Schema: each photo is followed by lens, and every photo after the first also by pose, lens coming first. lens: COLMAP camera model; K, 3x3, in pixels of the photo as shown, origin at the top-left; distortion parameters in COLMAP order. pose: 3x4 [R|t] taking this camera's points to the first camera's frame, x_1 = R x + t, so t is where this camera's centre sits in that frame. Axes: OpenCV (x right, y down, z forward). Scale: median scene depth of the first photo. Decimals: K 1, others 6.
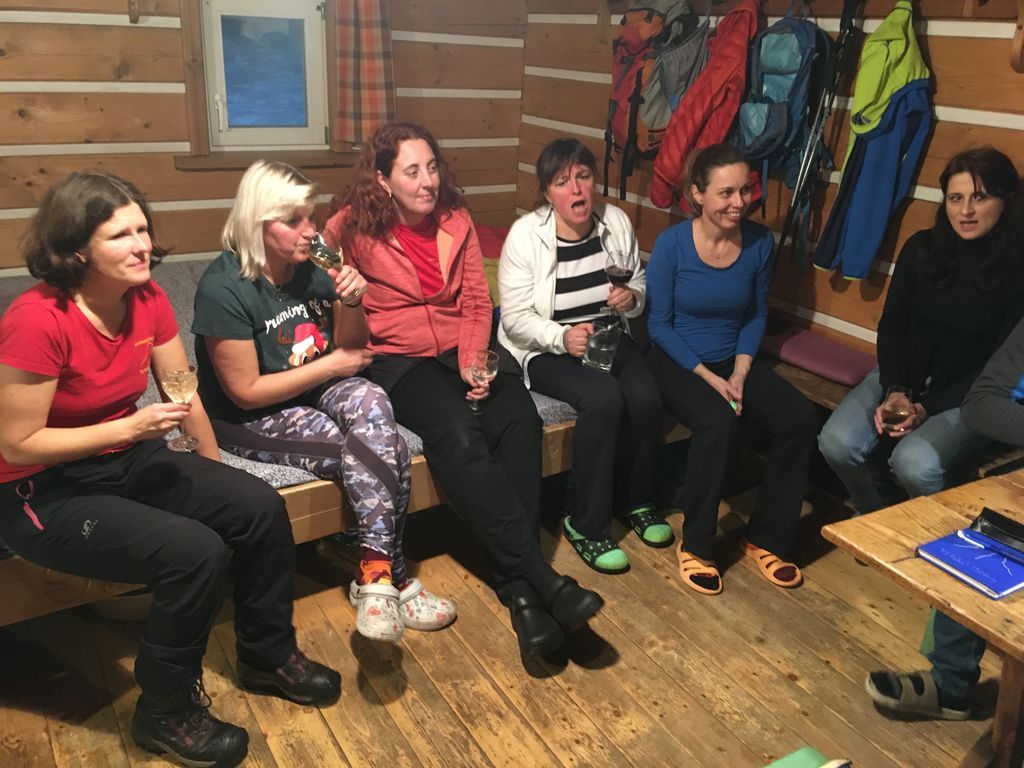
lens RADIAL K [[855.4, 0, 515.3], [0, 855.4, 379.4], [0, 0, 1]] dist [0.123482, -0.177195]
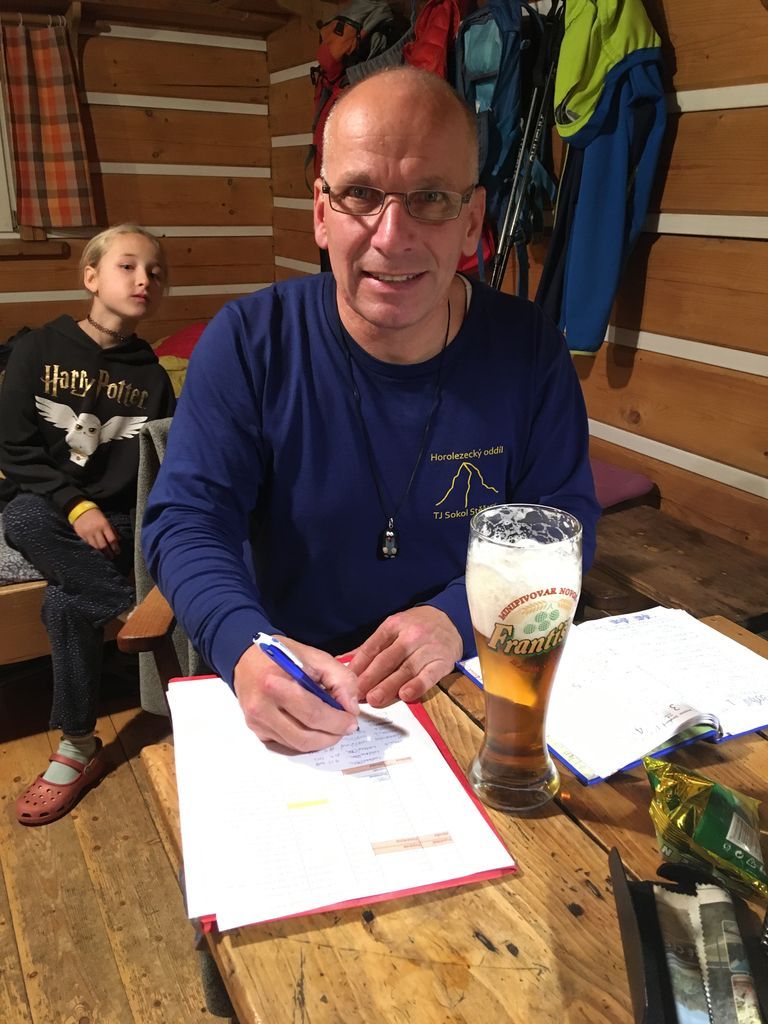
lens RADIAL K [[855.4, 0, 385.3], [0, 855.4, 512.8], [0, 0, 1]] dist [0.123482, -0.177195]
pose [[0.996887, -0.012870, -0.077792, 0.235223], [0.011267, 0.999716, -0.021006, 0.022742], [0.078040, 0.020064, 0.996748, 0.238199]]
